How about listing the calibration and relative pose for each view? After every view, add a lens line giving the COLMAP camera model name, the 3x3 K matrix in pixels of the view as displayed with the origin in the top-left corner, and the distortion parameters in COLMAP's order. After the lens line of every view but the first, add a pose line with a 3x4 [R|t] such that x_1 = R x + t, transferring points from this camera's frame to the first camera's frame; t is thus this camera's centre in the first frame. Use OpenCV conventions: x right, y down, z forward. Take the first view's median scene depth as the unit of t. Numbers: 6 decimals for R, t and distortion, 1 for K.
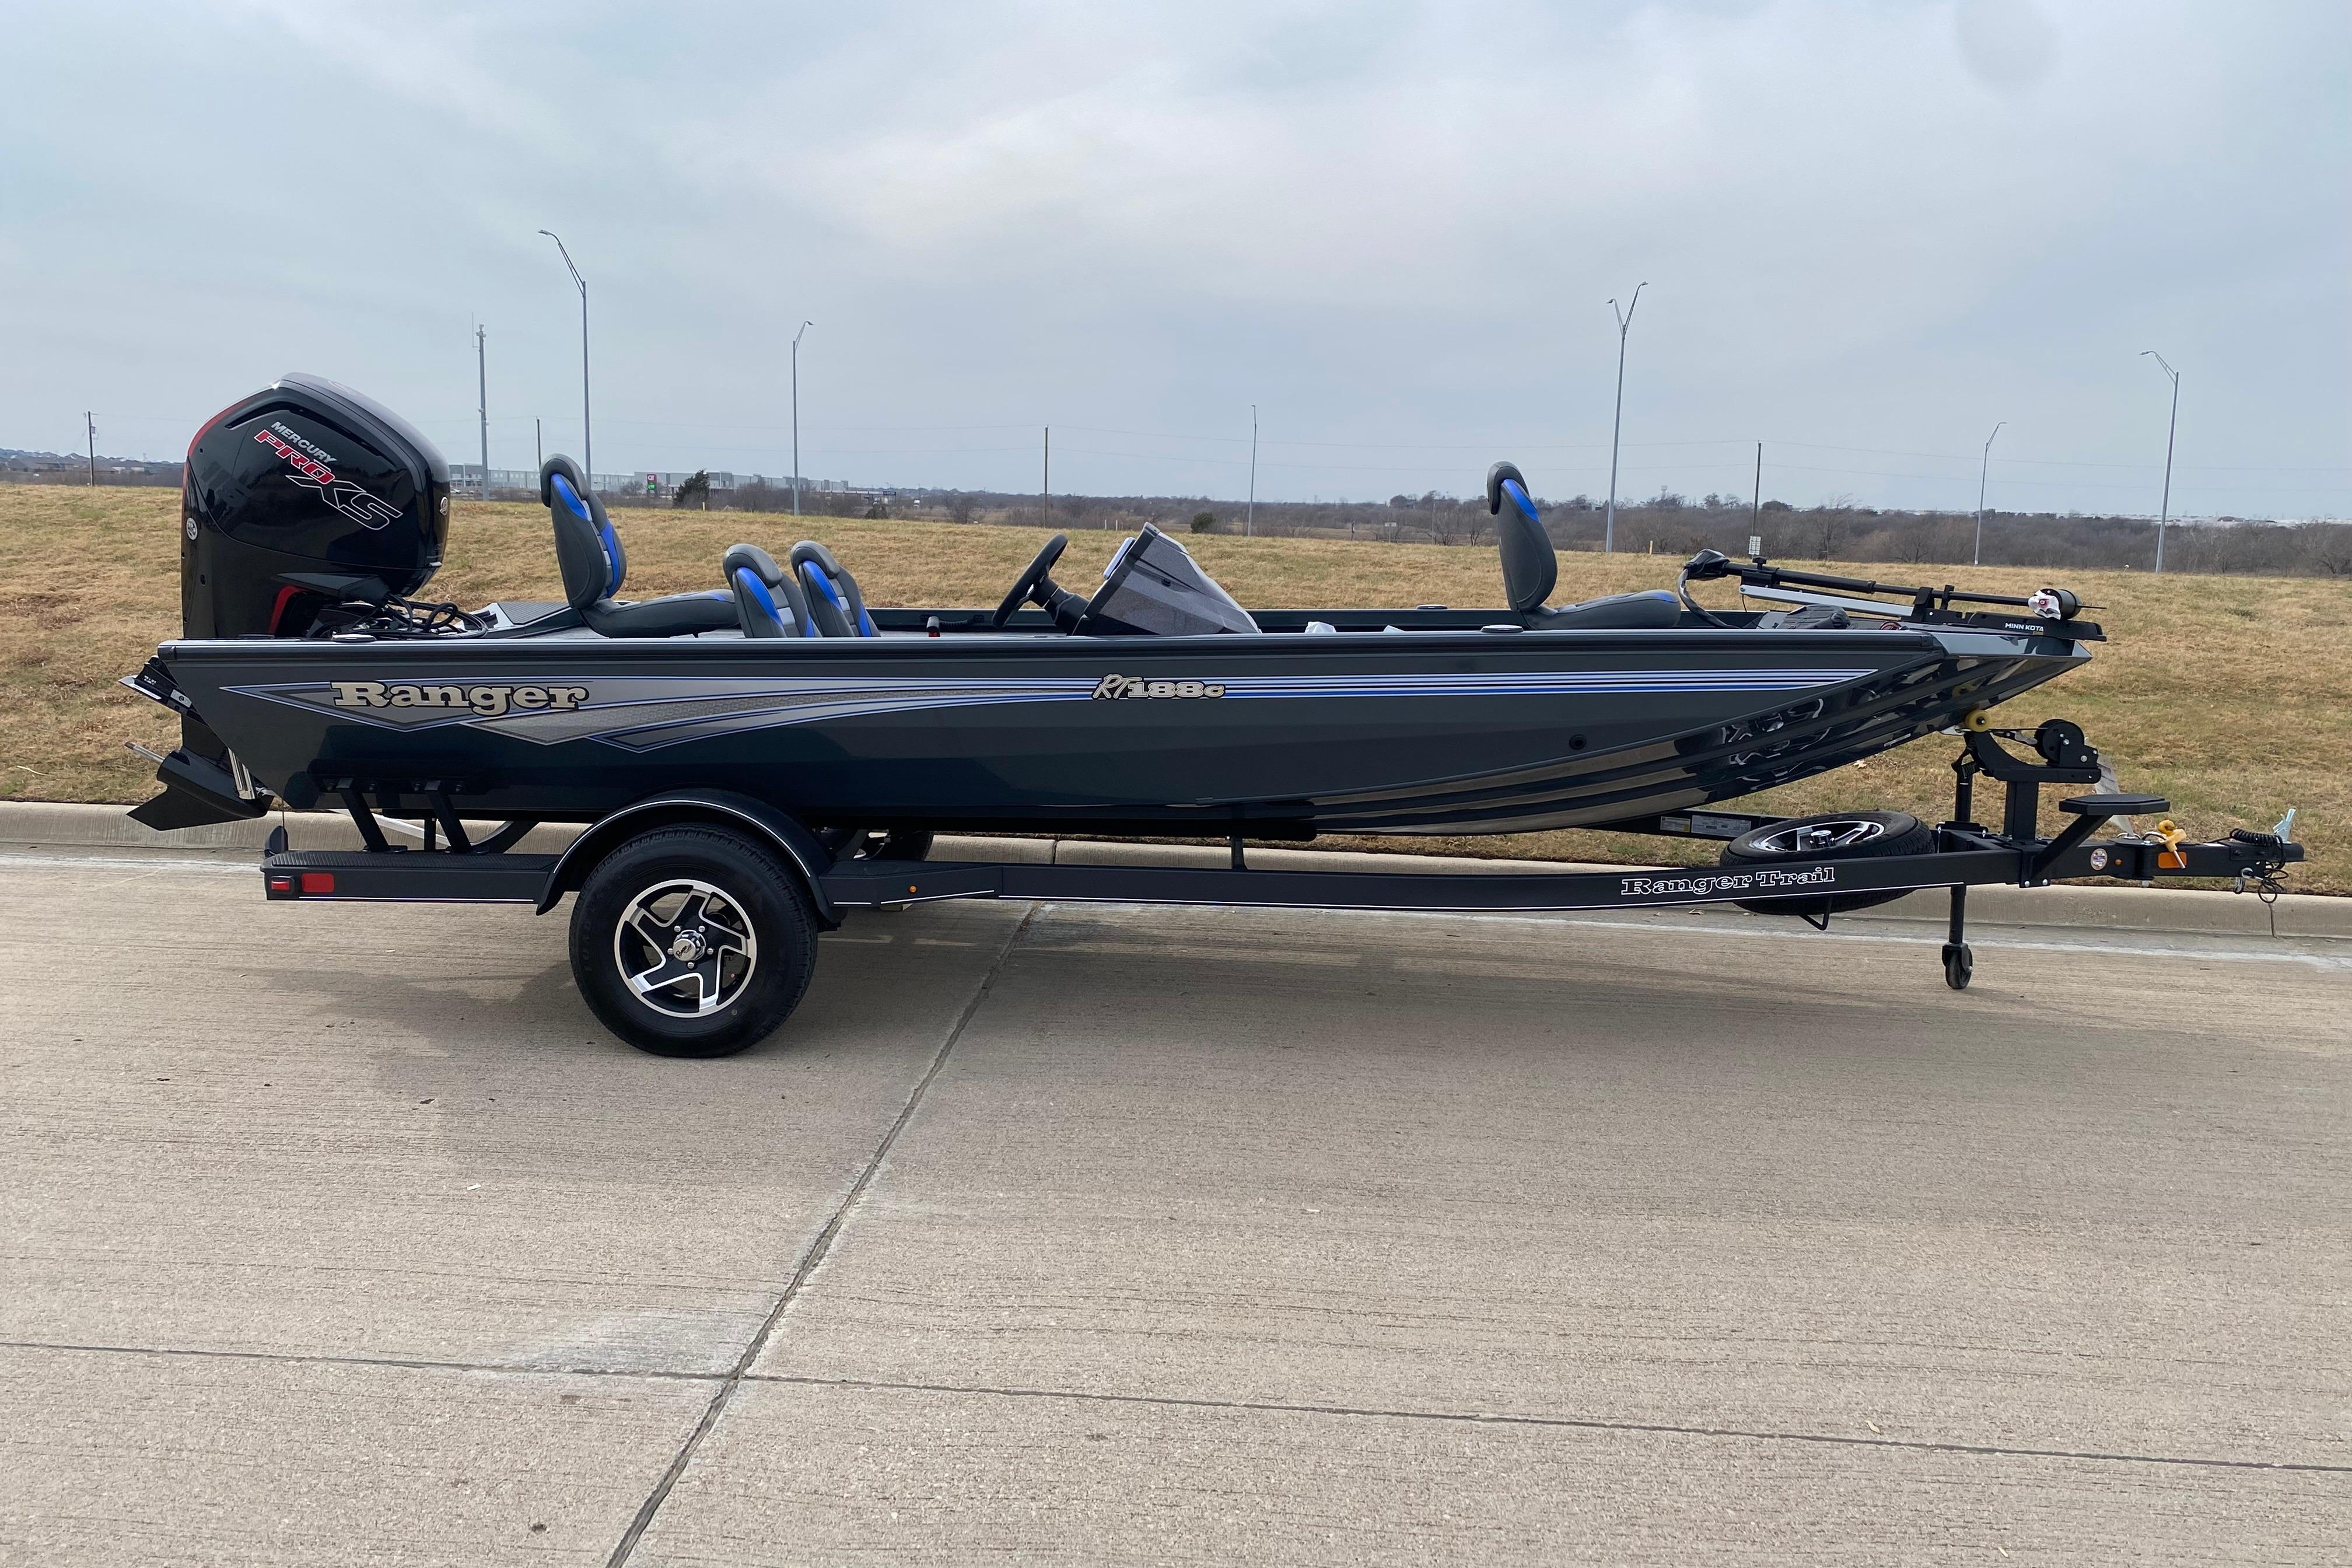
lens RADIAL K [[1791.3, 0, 1166.8], [0, 1791.3, 788.5], [0, 0, 1]] dist [0.010684, 0.000709]
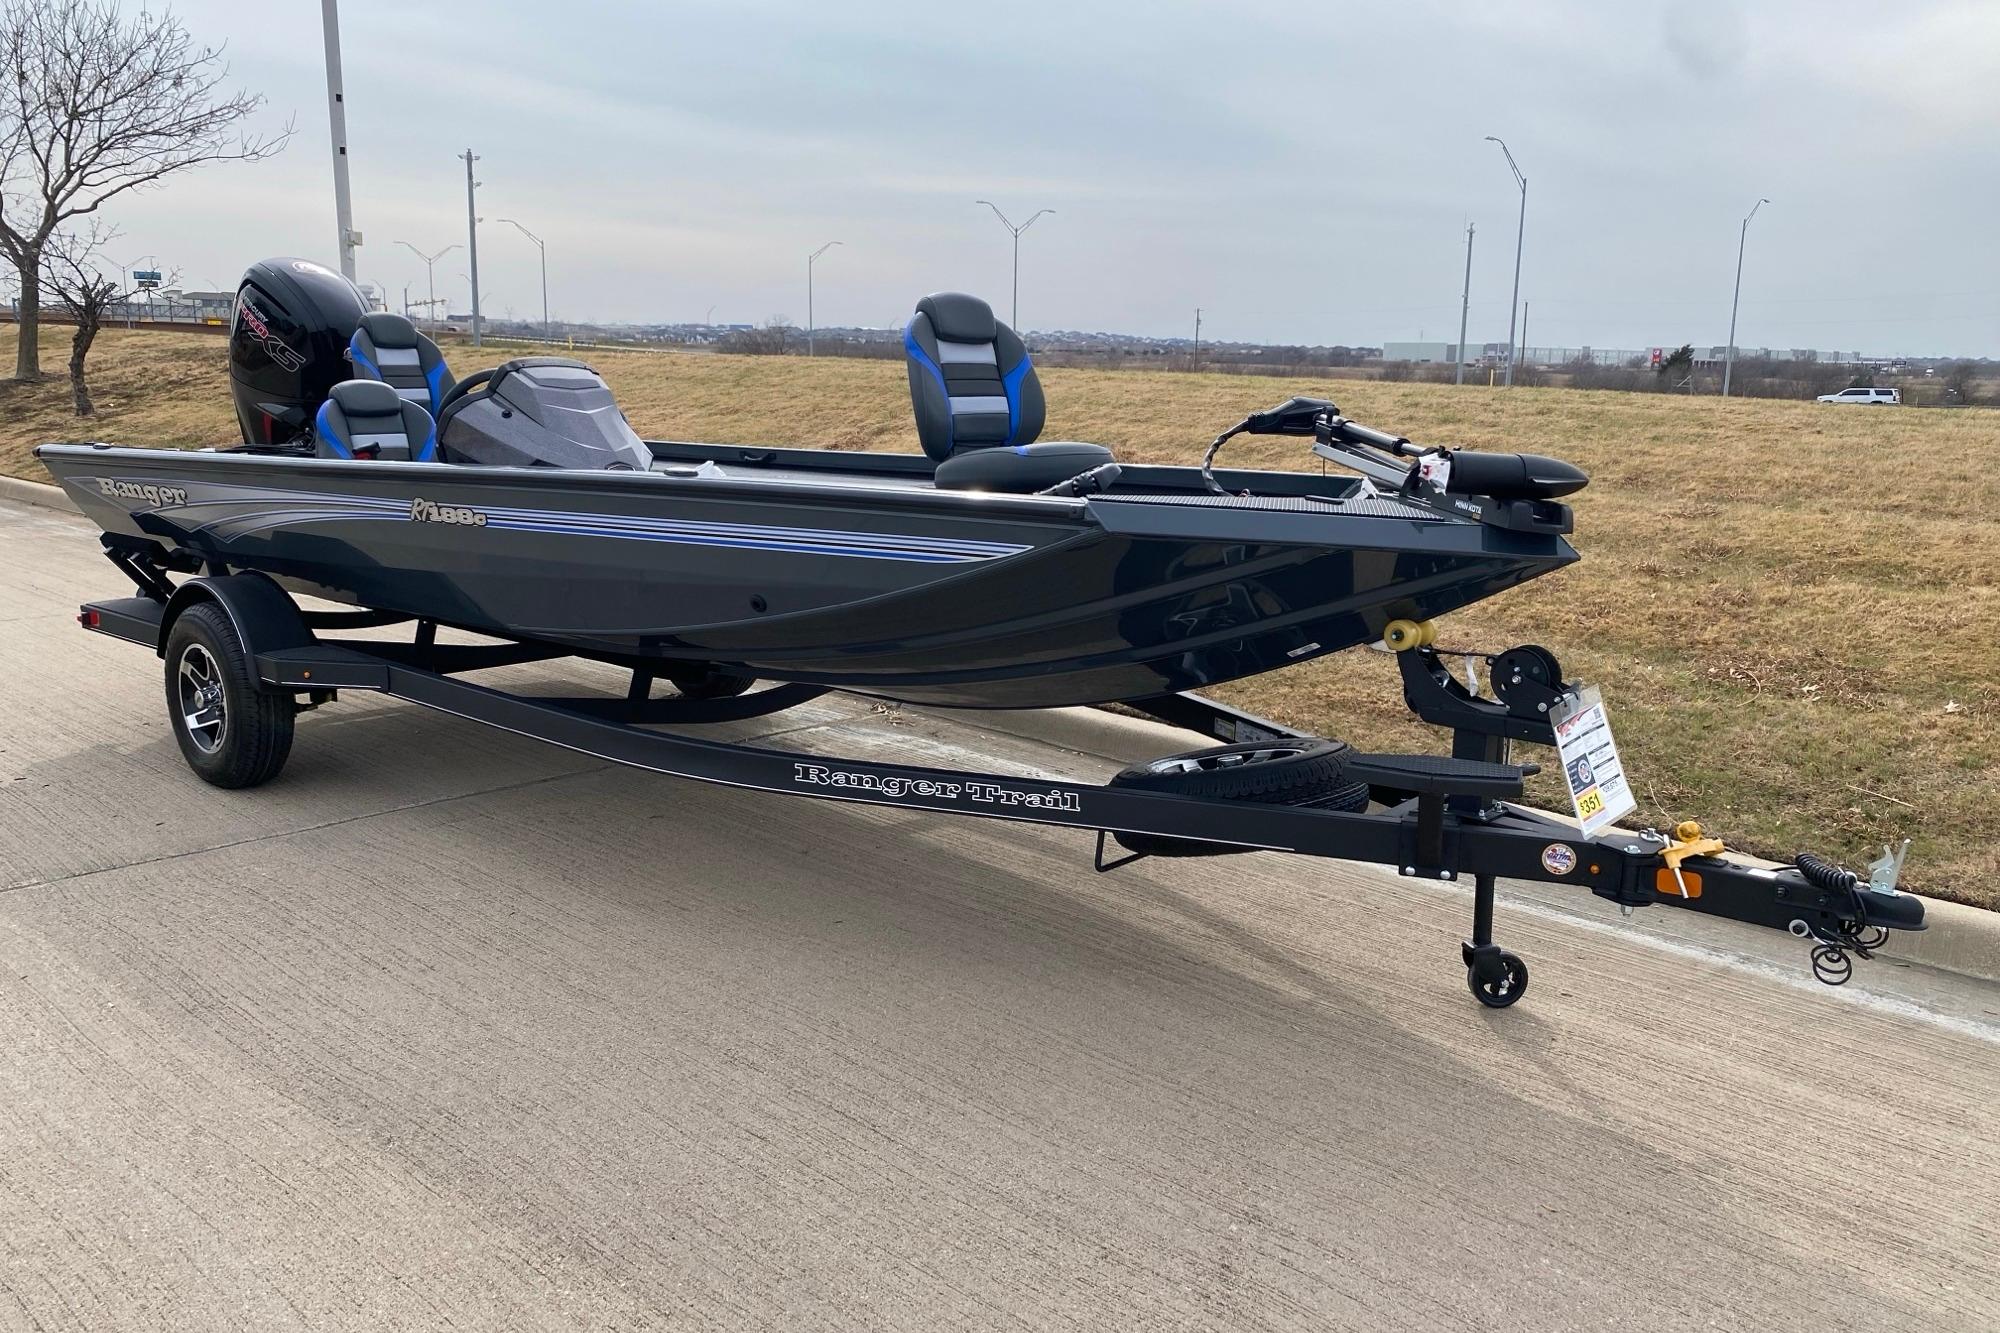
lens RADIAL K [[1523.2, 0, 1005.4], [0, 1523.2, 681.9], [0, 0, 1]] dist [0.010684, 0.000709]
pose [[0.773080, 0.121271, -0.622608, 0.739340], [-0.096423, 0.992614, 0.073615, -0.049762], [0.626937, 0.003124, 0.779064, 0.451837]]
